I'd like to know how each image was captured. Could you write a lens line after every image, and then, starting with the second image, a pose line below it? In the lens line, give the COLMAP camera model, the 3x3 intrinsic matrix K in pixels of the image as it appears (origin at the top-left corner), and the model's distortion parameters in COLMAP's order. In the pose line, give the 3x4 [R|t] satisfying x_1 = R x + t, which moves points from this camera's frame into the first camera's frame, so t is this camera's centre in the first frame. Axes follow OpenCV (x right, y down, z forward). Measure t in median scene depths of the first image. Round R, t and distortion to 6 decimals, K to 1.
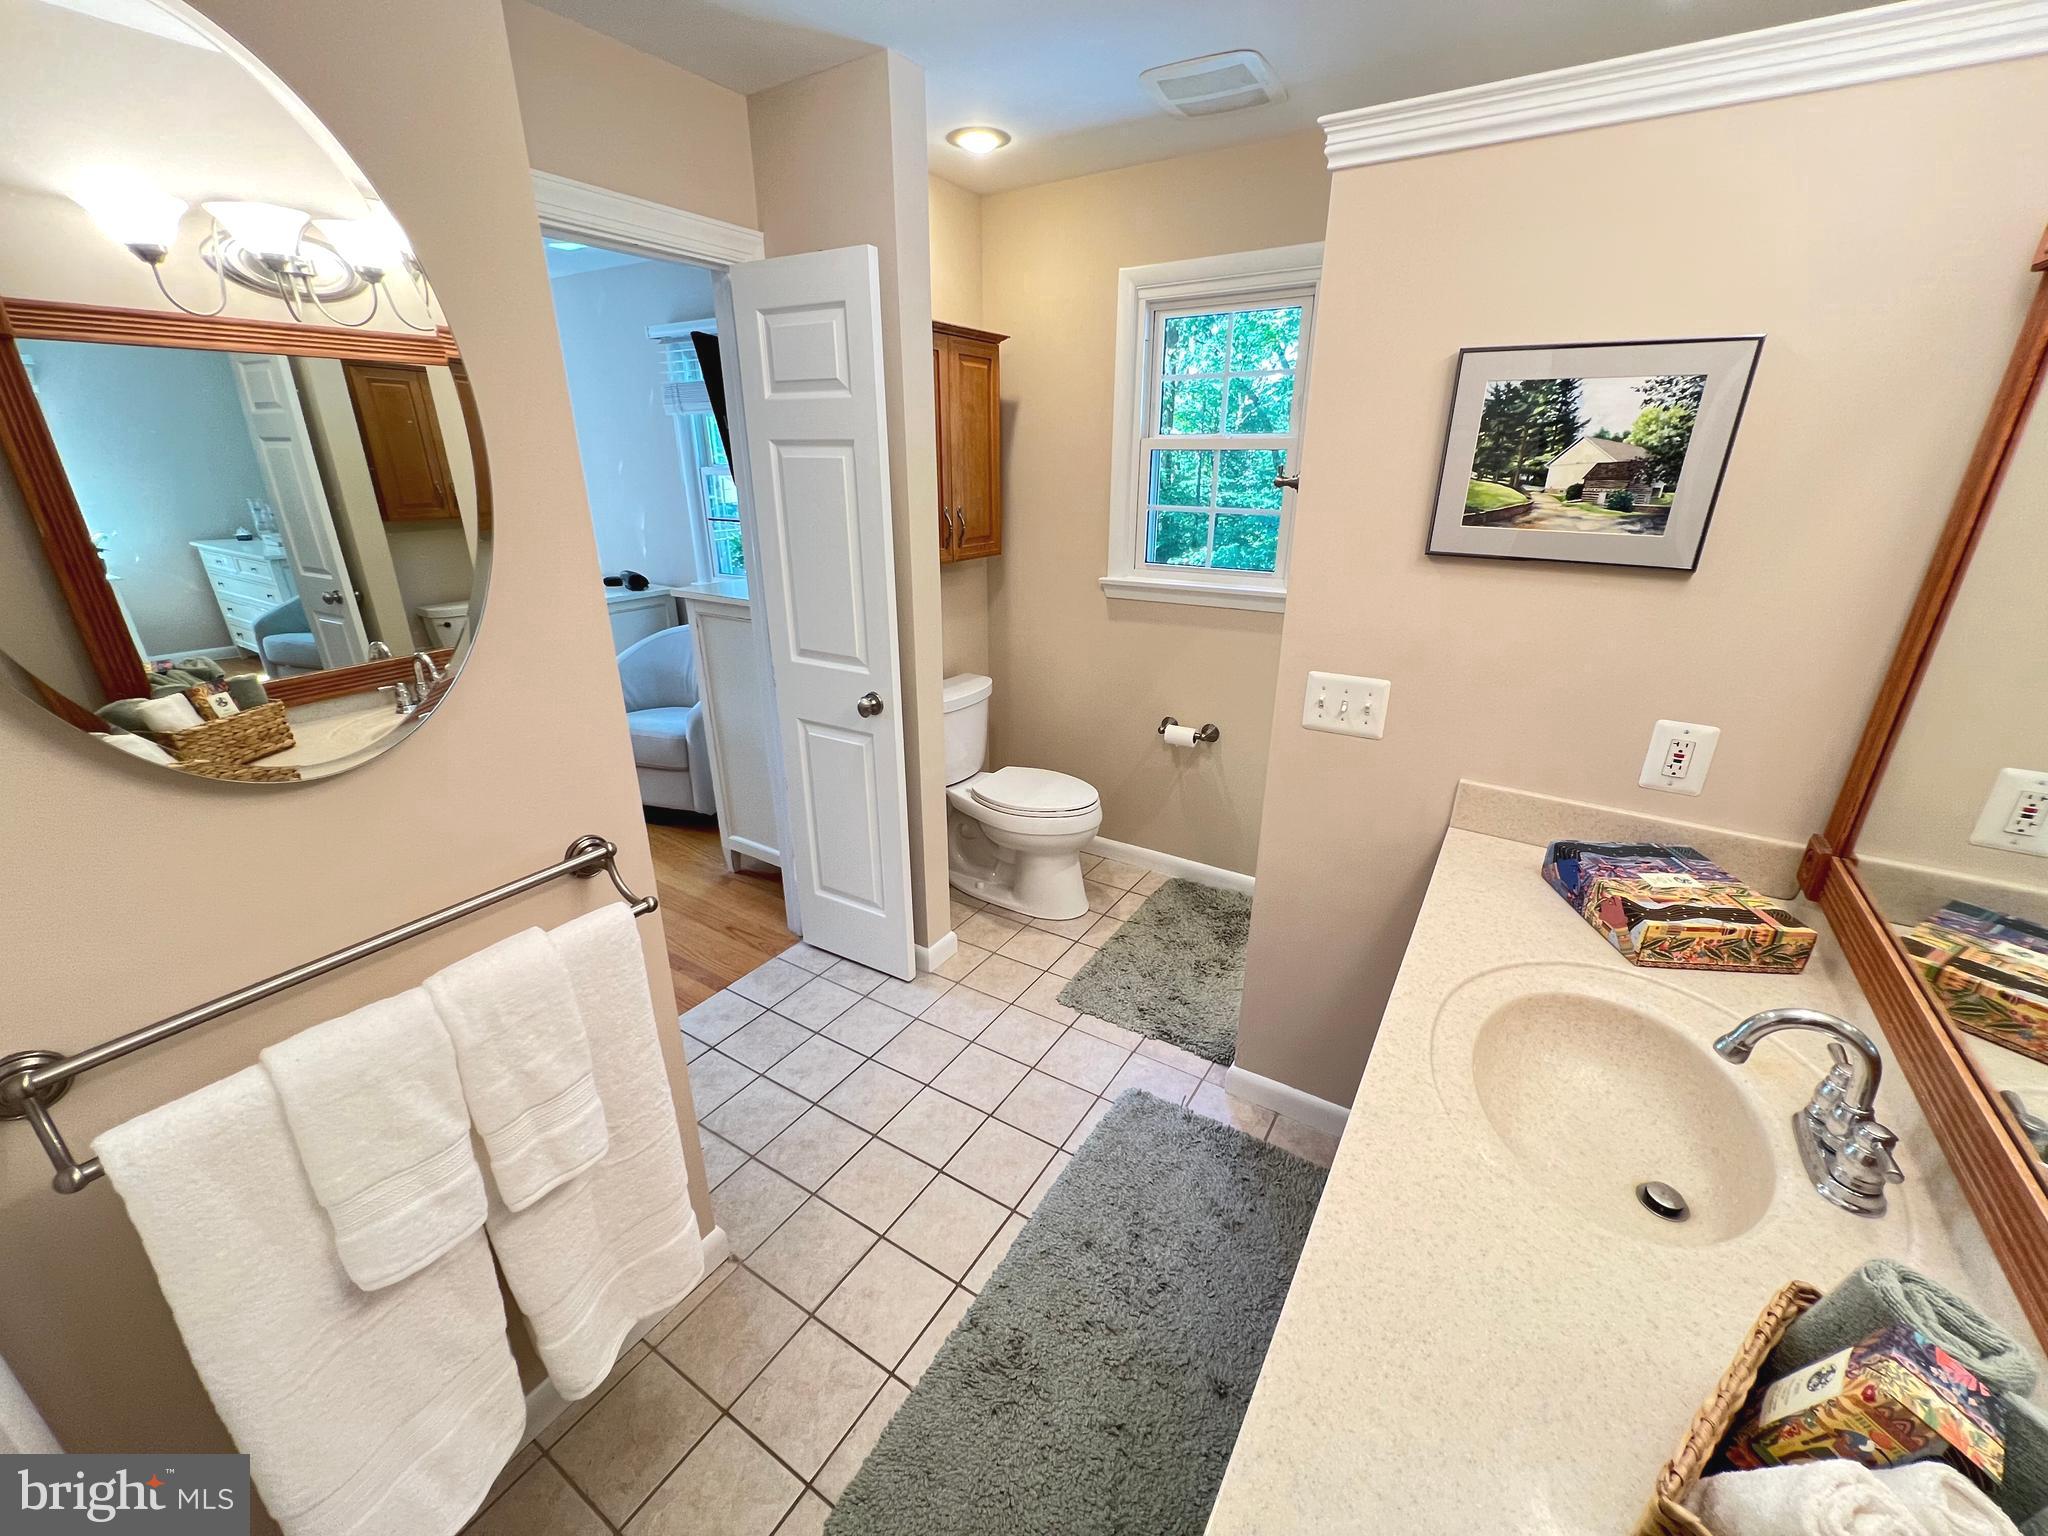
lens RADIAL K [[822.6, 0, 1032.4], [0, 822.6, 772.6], [0, 0, 1]] dist [-0.000921, -0.000300]
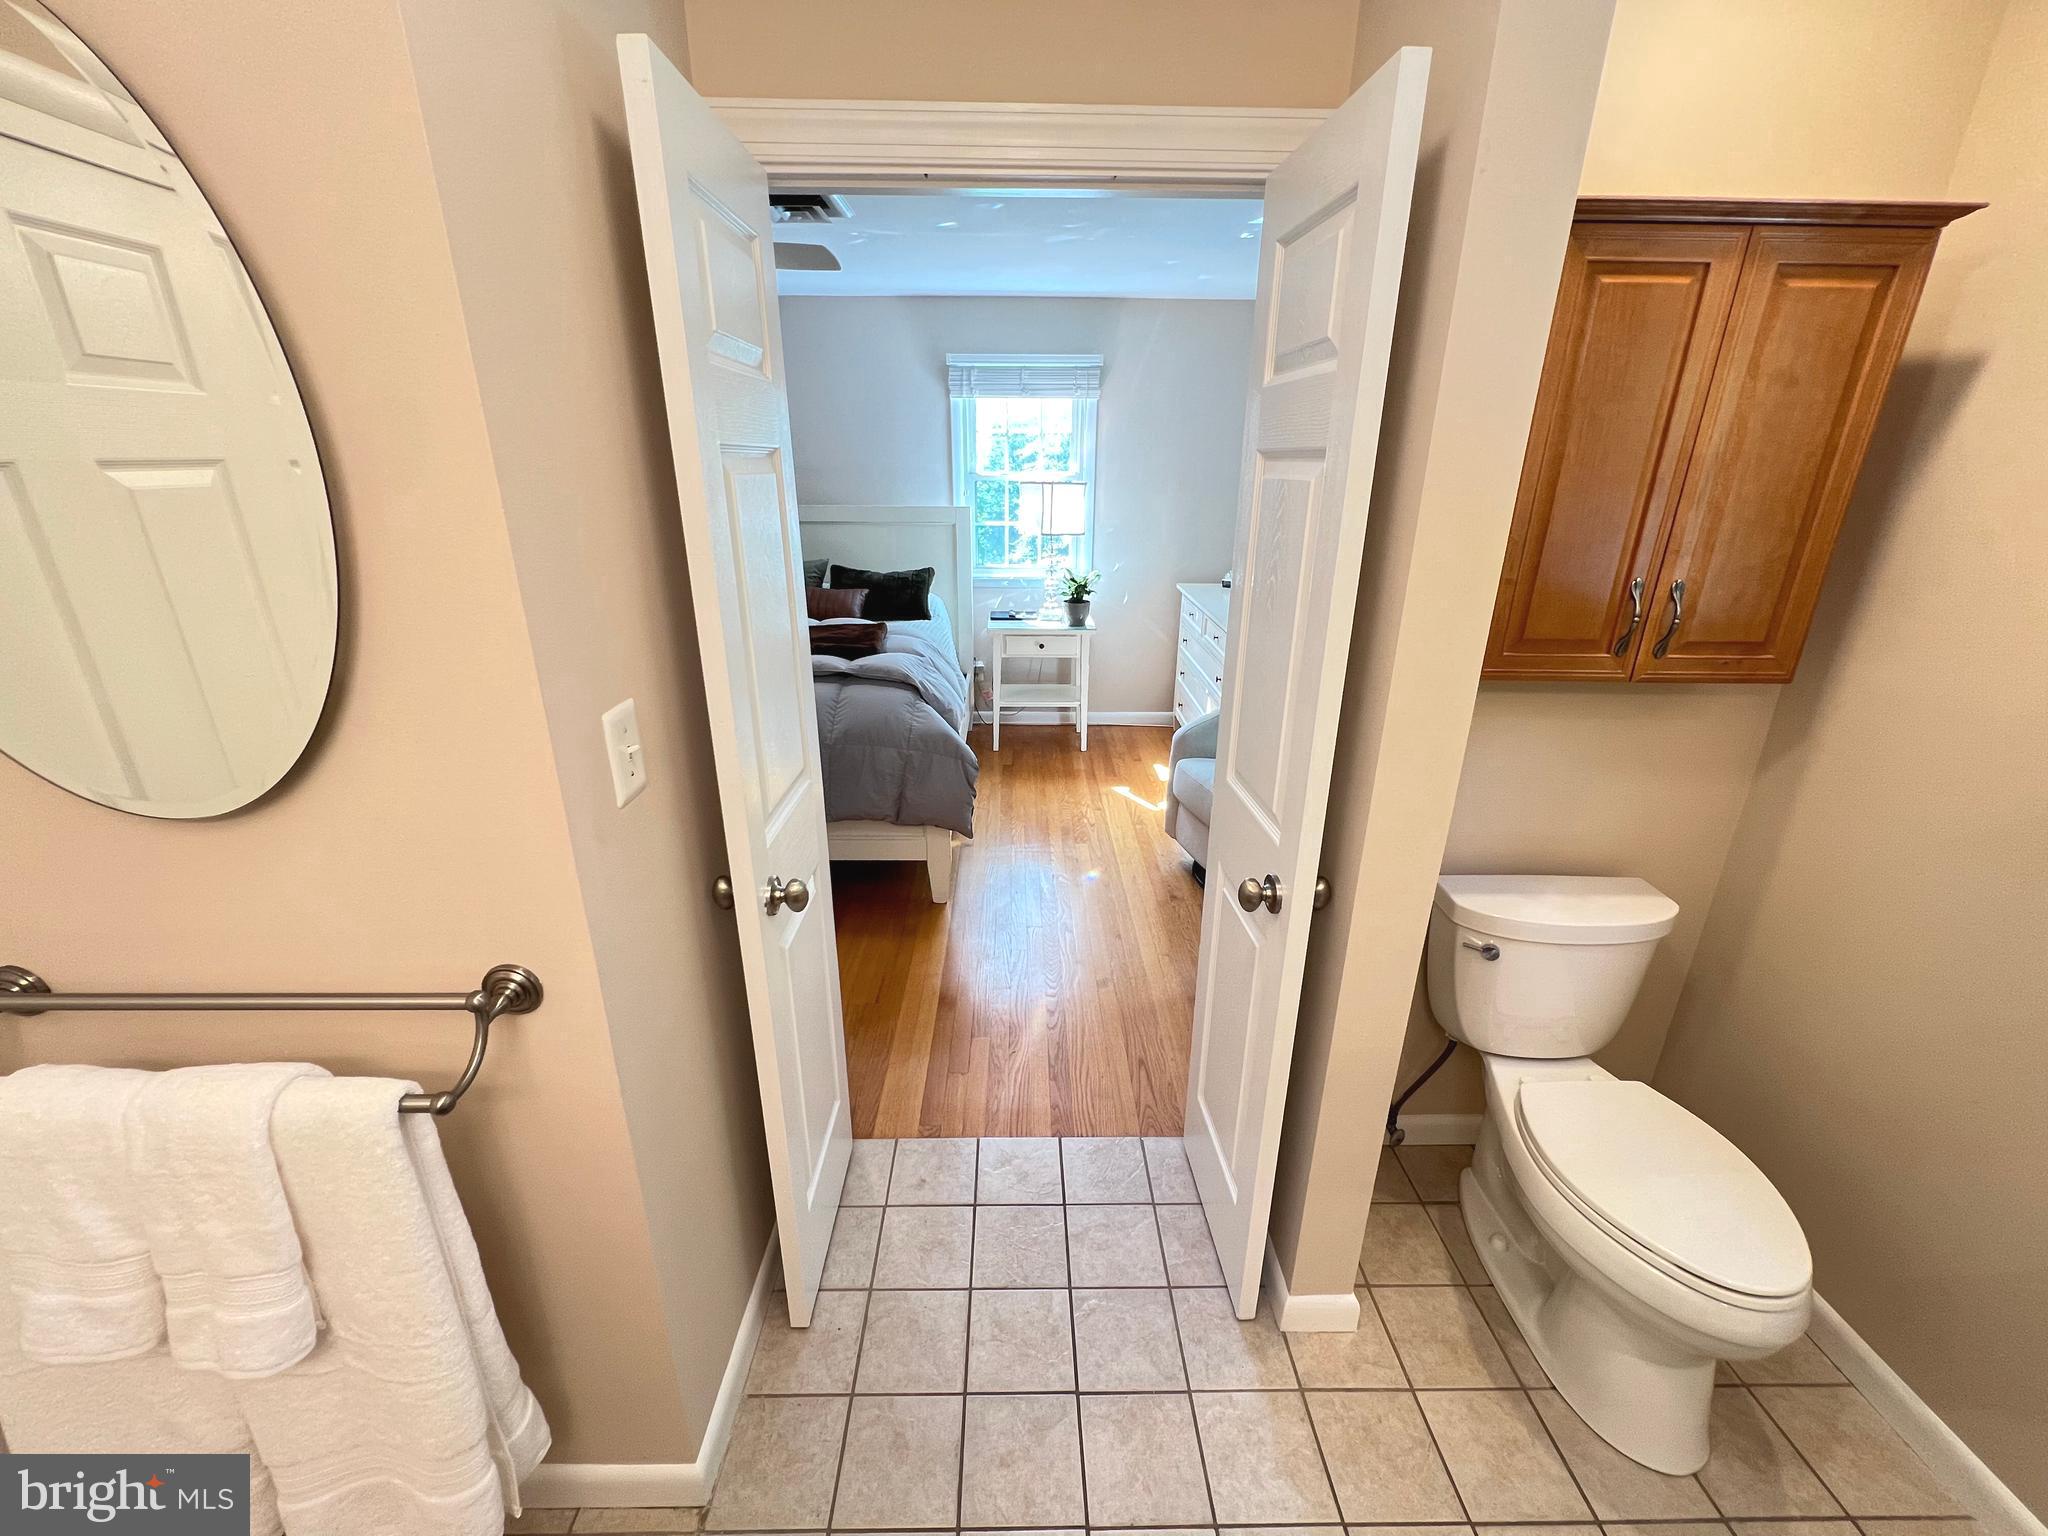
lens RADIAL K [[822.6, 0, 1022.7], [0, 822.6, 768.3], [0, 0, 1]] dist [-0.000921, -0.000300]
pose [[0.542144, 0.289303, -0.788913, 0.125819], [-0.308605, 0.941804, 0.133296, -0.162770], [0.781564, 0.171197, 0.599874, 0.417223]]
